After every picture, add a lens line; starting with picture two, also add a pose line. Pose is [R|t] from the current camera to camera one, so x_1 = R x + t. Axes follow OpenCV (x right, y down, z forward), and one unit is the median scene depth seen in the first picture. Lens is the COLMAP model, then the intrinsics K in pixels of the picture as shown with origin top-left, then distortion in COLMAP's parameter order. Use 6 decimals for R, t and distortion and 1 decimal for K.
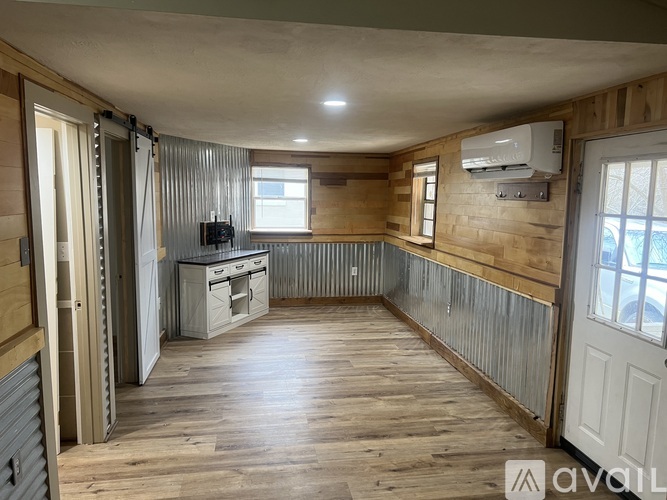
lens RADIAL K [[496.9, 0, 334.4], [0, 496.9, 246.6], [0, 0, 1]] dist [0.100418, -0.138815]
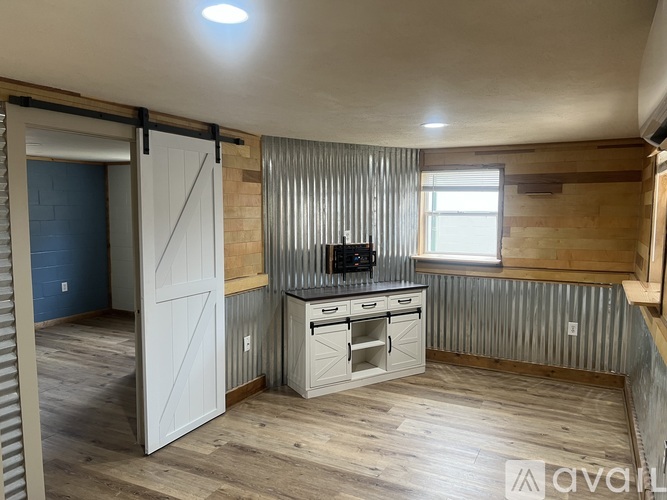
lens RADIAL K [[496.9, 0, 334.4], [0, 496.9, 246.6], [0, 0, 1]] dist [0.100418, -0.138815]
pose [[0.807550, 0.034202, -0.588807, 0.189888], [-0.054733, 0.998355, -0.017076, -0.029796], [0.587254, 0.046017, 0.808093, 0.342954]]
